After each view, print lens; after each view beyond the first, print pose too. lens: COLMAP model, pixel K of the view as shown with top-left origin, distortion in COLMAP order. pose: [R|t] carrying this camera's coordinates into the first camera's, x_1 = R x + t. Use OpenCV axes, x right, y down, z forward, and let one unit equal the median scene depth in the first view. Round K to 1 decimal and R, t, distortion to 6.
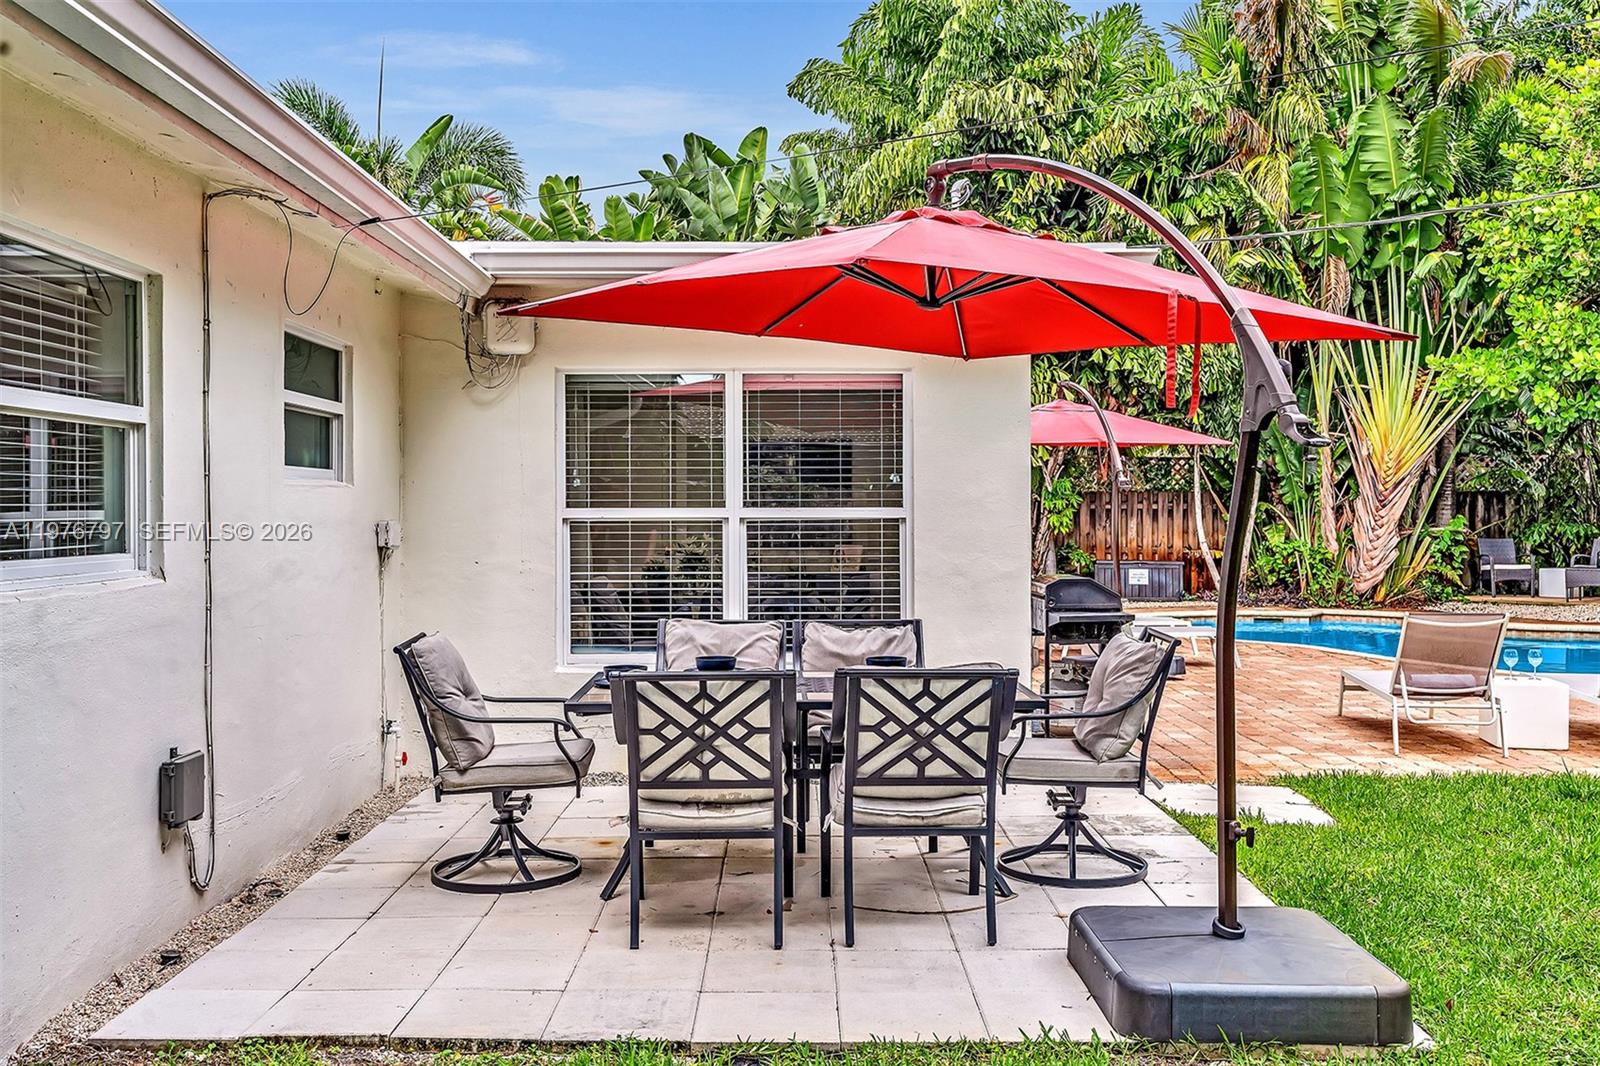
lens RADIAL K [[1468.8, 0, 790.2], [0, 1468.8, 514.1], [0, 0, 1]] dist [0.005597, 0.000000]
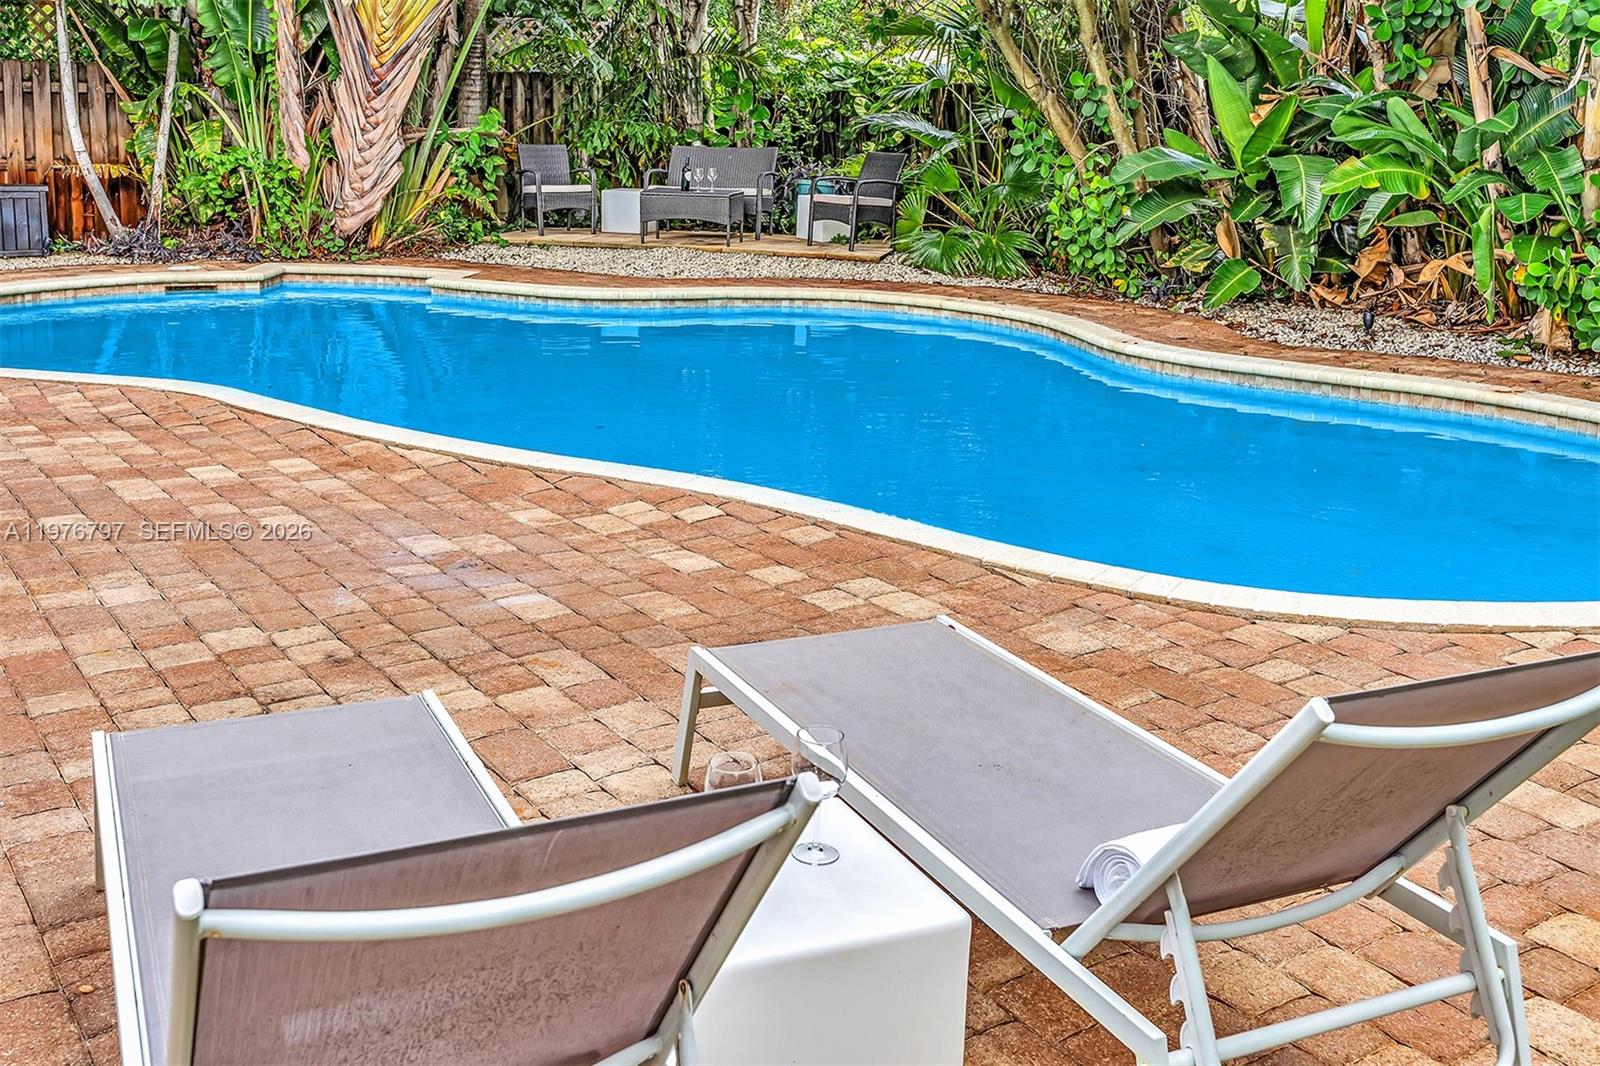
lens RADIAL K [[1580.4, 0, 699.9], [0, 1580.4, 349.6], [0, 0, 1]] dist [0.013541, 0.000000]
pose [[0.847993, -0.070903, 0.525244, 0.166306], [-0.012248, 0.988125, 0.153162, -0.002104], [-0.529866, -0.136313, 0.837055, 0.369345]]
